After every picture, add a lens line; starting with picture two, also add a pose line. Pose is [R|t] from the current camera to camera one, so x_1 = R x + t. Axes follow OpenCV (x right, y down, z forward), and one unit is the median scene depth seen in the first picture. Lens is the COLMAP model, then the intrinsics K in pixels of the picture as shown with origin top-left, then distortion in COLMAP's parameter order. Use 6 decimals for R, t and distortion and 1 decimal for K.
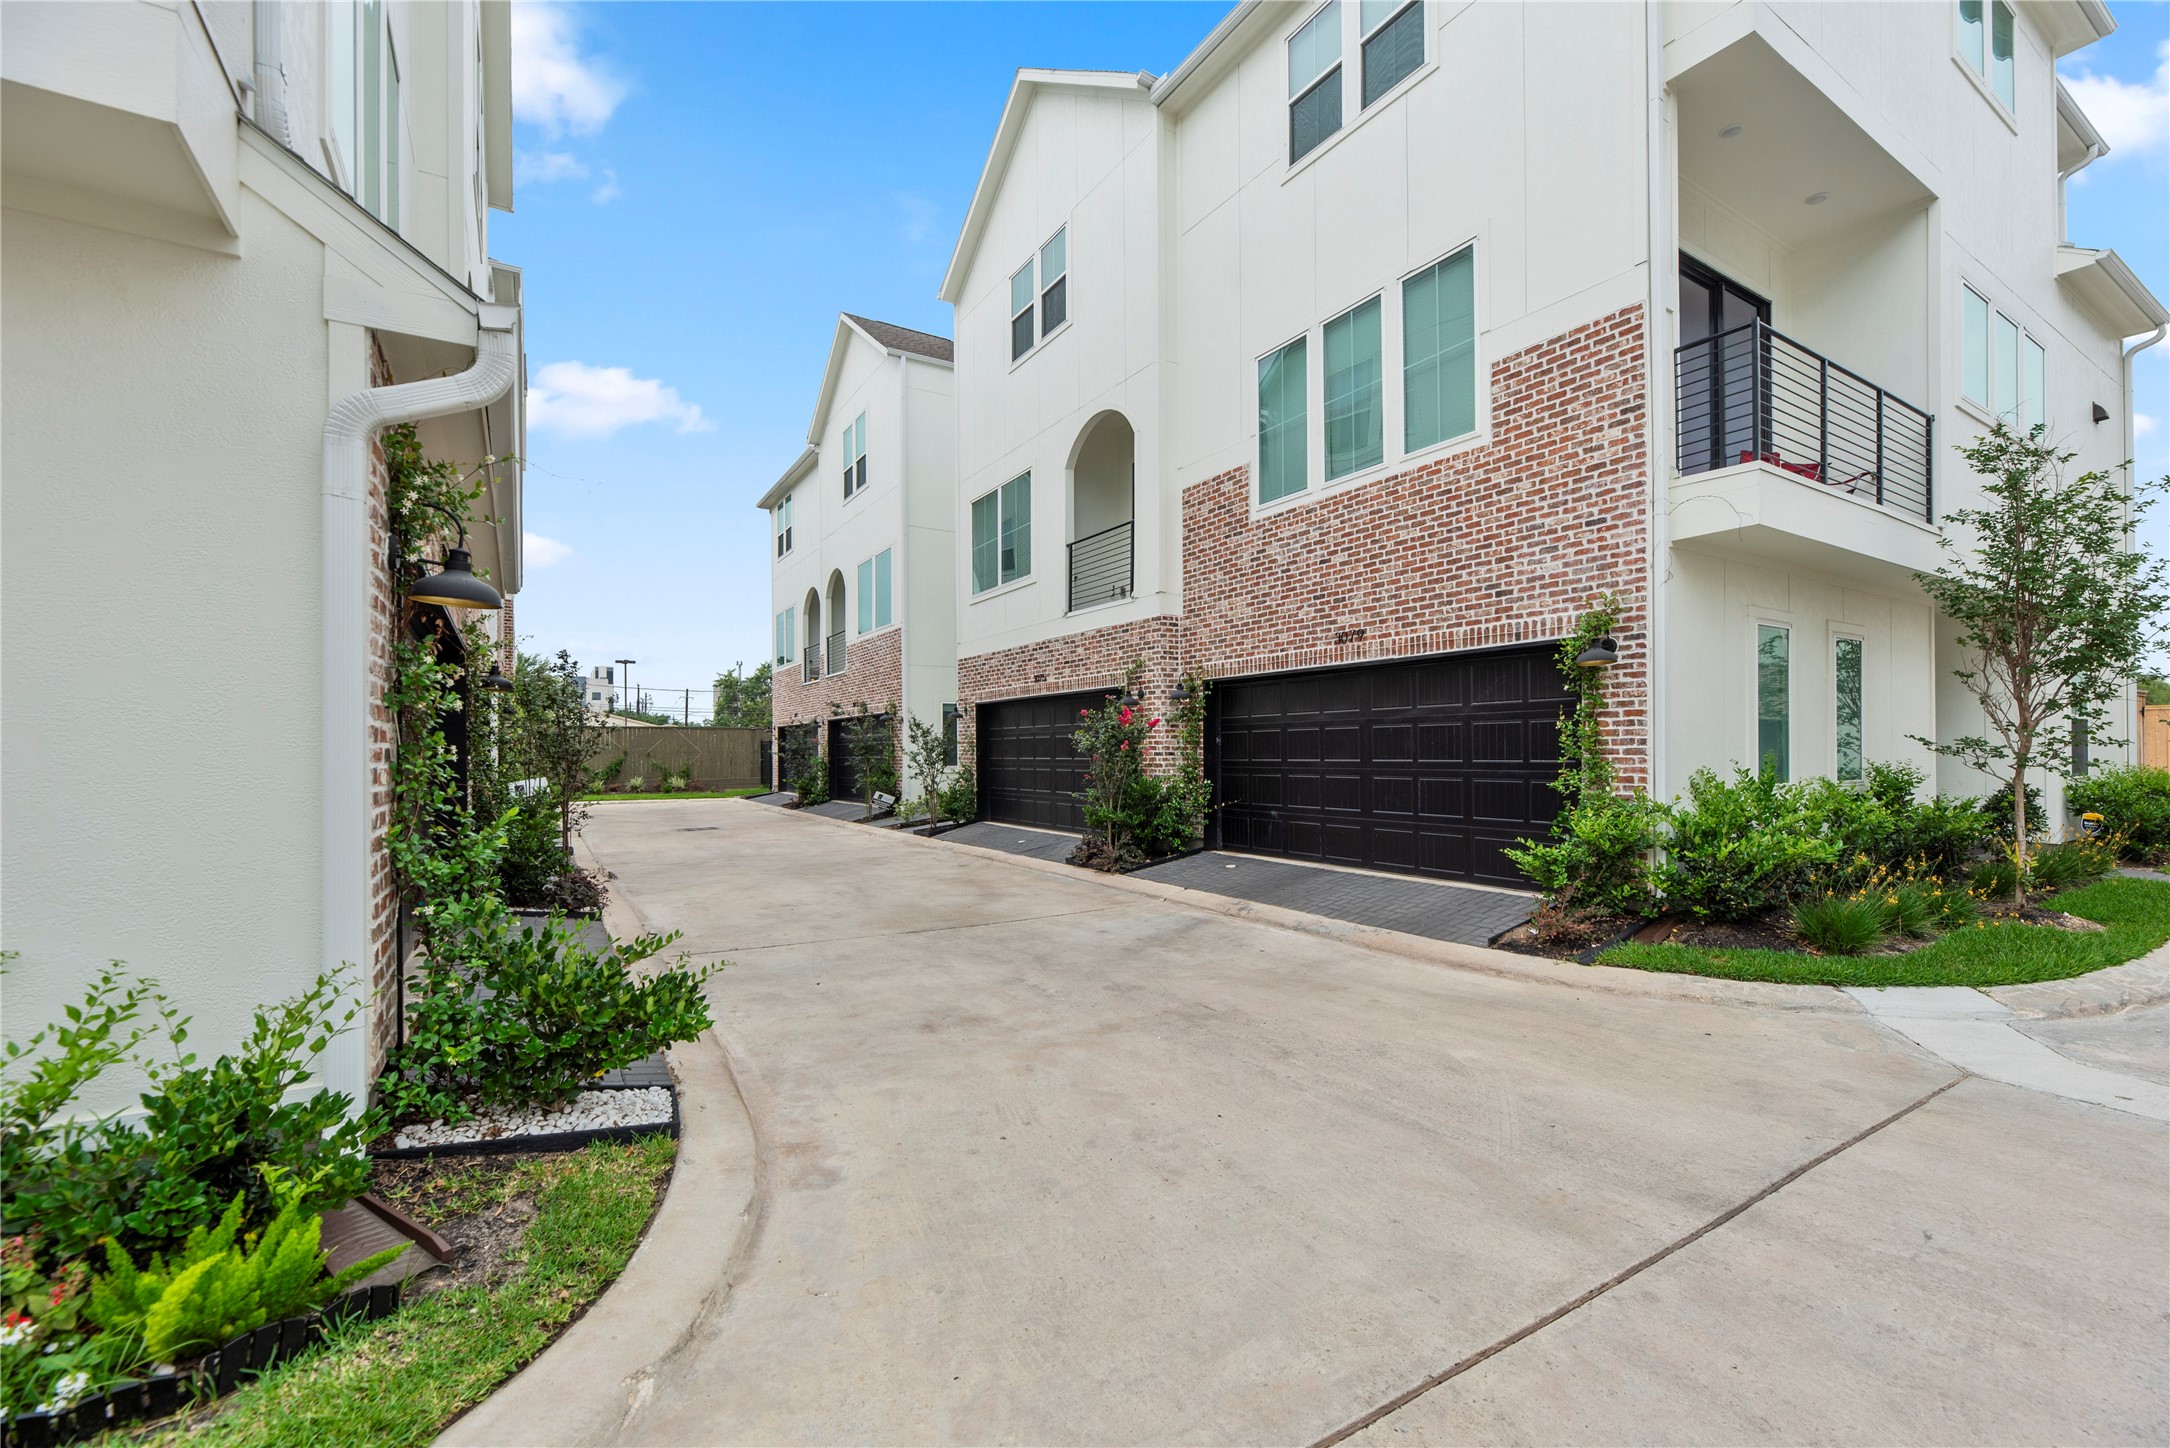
lens RADIAL K [[880.6, 0, 1086.4], [0, 880.6, 740.1], [0, 0, 1]] dist [0.002883, -0.000016]
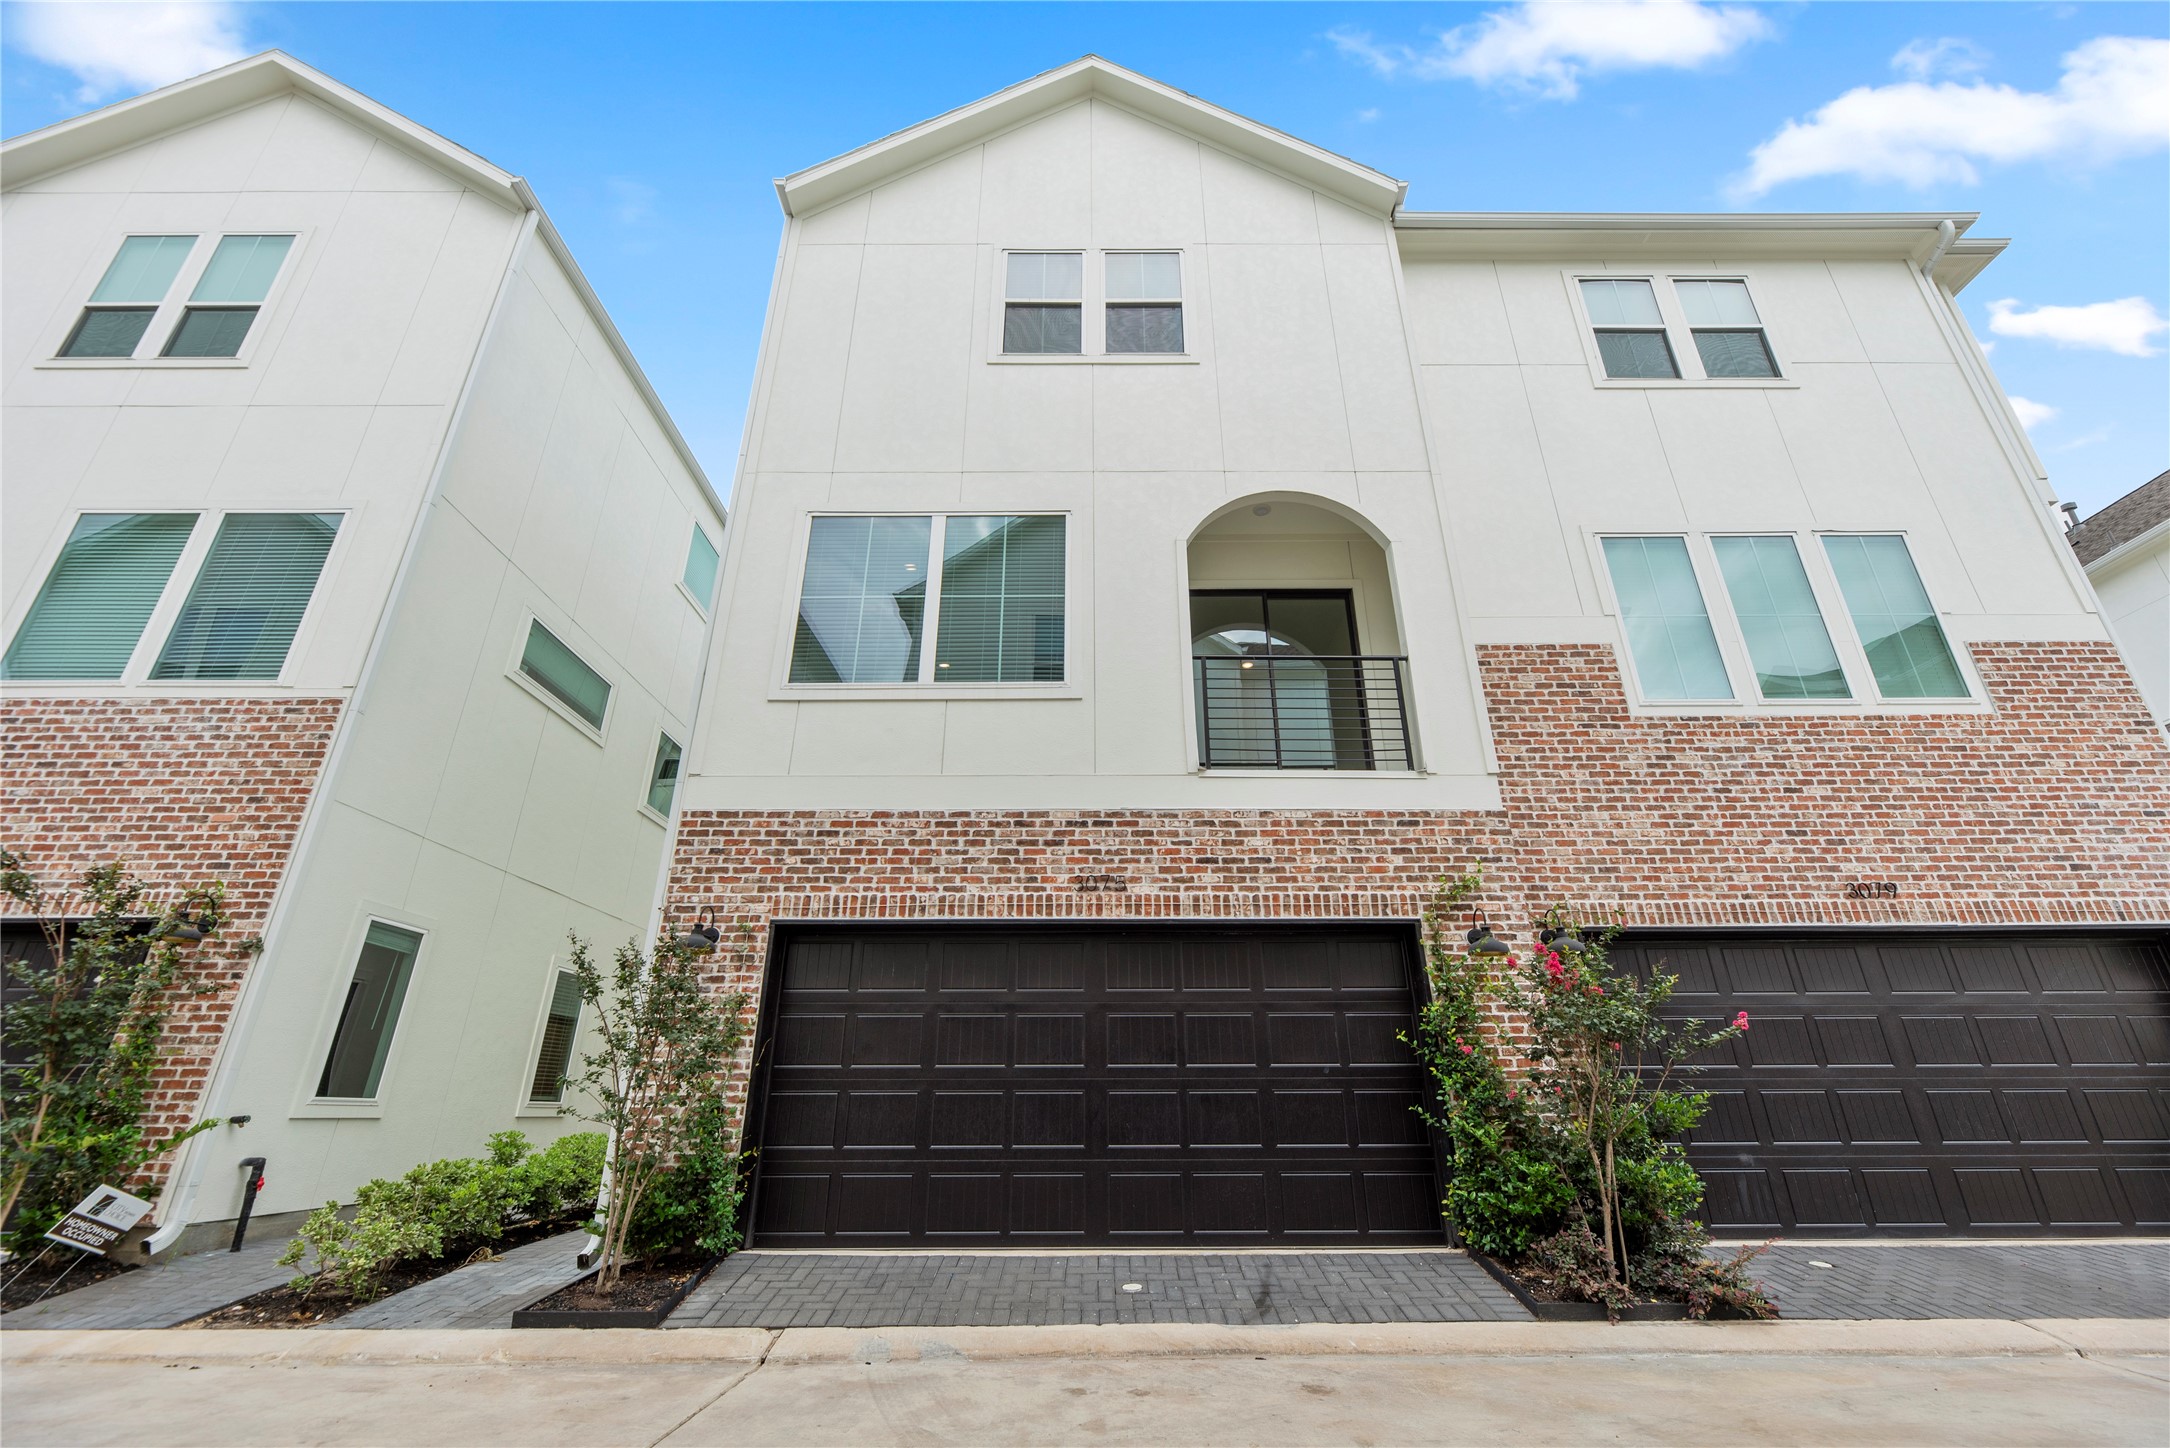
lens RADIAL K [[880.6, 0, 1084.8], [0, 880.6, 707.5], [0, 0, 1]] dist [0.002883, -0.000016]
pose [[0.545000, 0.323868, 0.773360, -0.603782], [-0.016794, 0.926415, -0.376129, 0.031403], [-0.838268, 0.192003, 0.510335, 0.943244]]
